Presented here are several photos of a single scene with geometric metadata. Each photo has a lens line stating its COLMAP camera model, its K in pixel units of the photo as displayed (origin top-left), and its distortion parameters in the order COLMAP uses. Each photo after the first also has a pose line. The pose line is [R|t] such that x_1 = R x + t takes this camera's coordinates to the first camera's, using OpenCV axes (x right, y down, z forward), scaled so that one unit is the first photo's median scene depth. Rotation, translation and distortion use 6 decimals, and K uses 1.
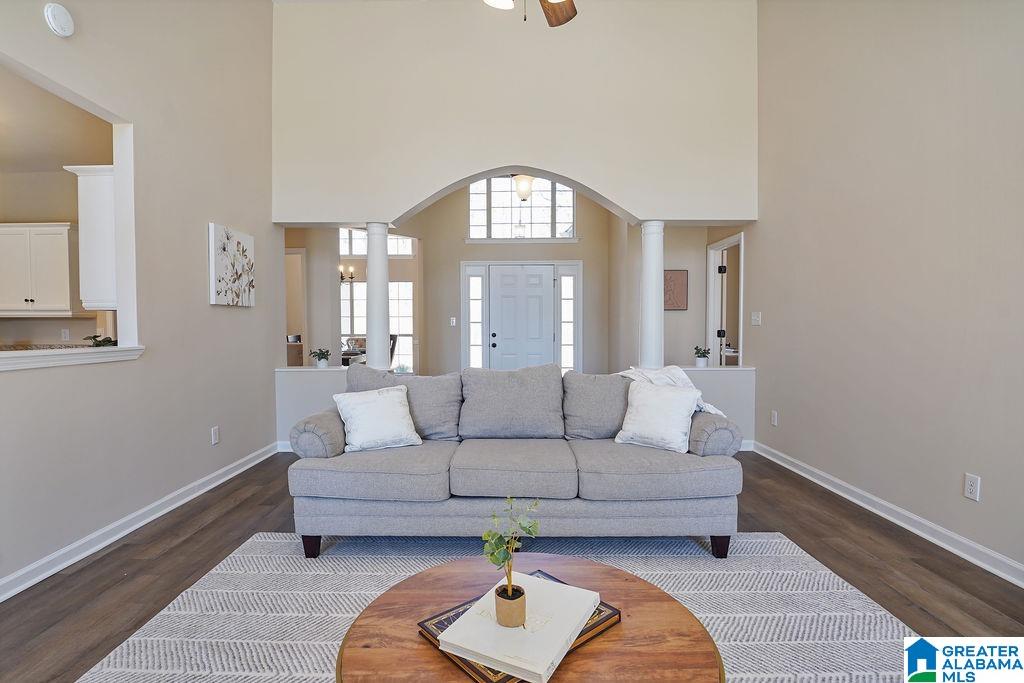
lens RADIAL K [[505.3, 0, 502.2], [0, 505.3, 341.8], [0, 0, 1]] dist [-0.017875, -0.005284]
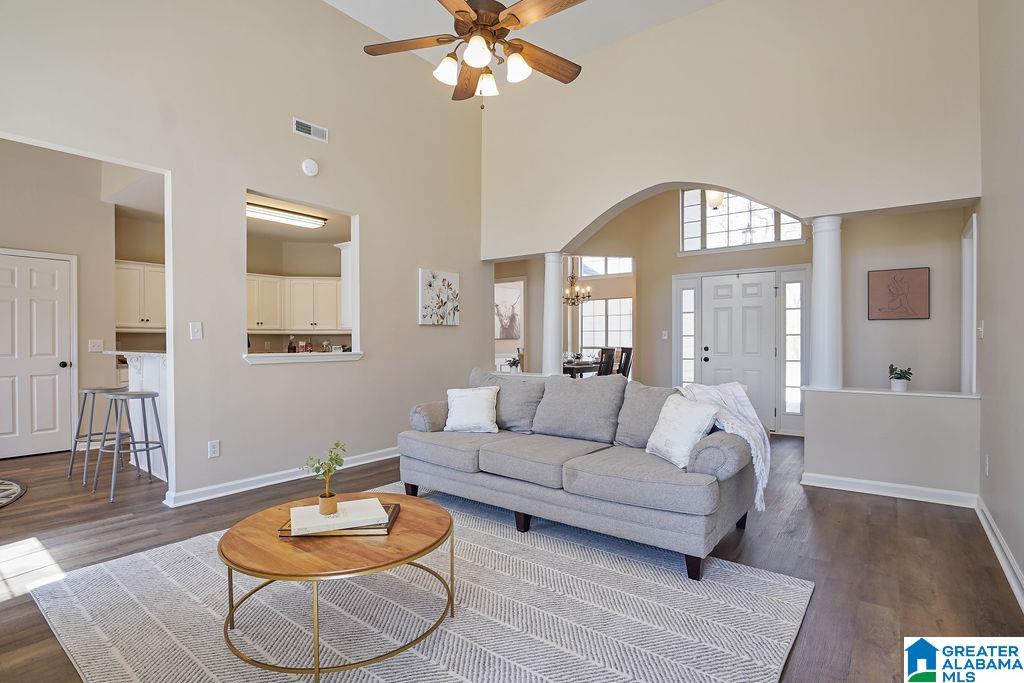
lens RADIAL K [[505.3, 0, 501.2], [0, 505.3, 342.0], [0, 0, 1]] dist [-0.017875, -0.005284]
pose [[0.792463, 0.002670, -0.609914, 0.455370], [-0.018417, 0.999639, -0.019554, -0.000523], [0.609642, 0.026729, 0.792226, -0.003503]]
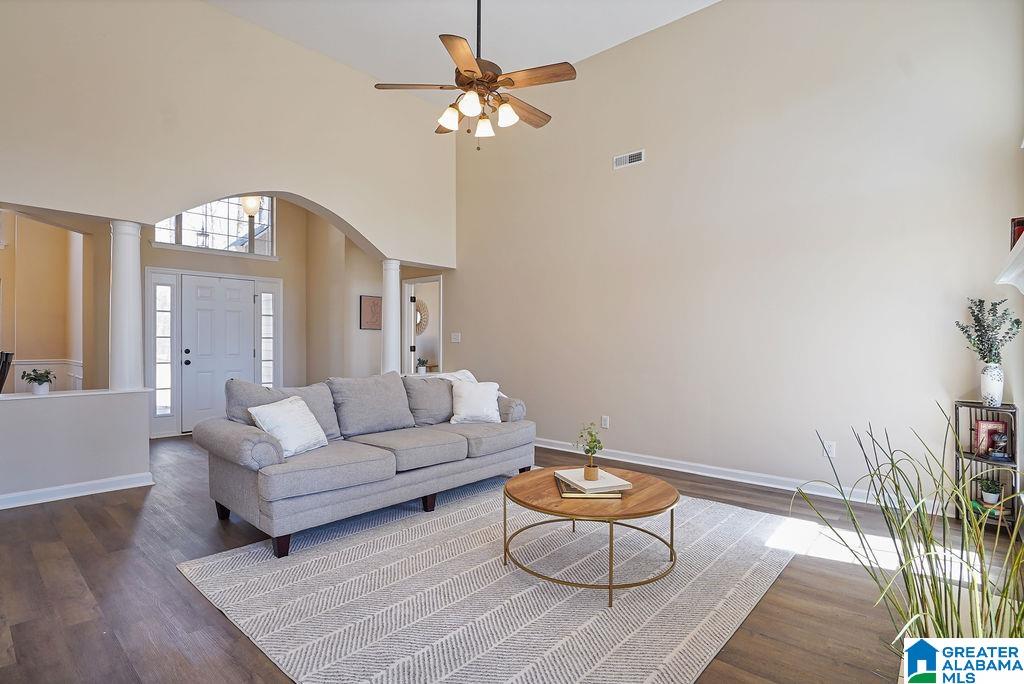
lens RADIAL K [[505.3, 0, 503.5], [0, 505.3, 344.5], [0, 0, 1]] dist [-0.017875, -0.005284]
pose [[0.660559, 0.003091, 0.750768, -0.557917], [0.017041, 0.999672, -0.019110, 0.002775], [-0.750580, 0.025417, 0.660290, -0.048690]]
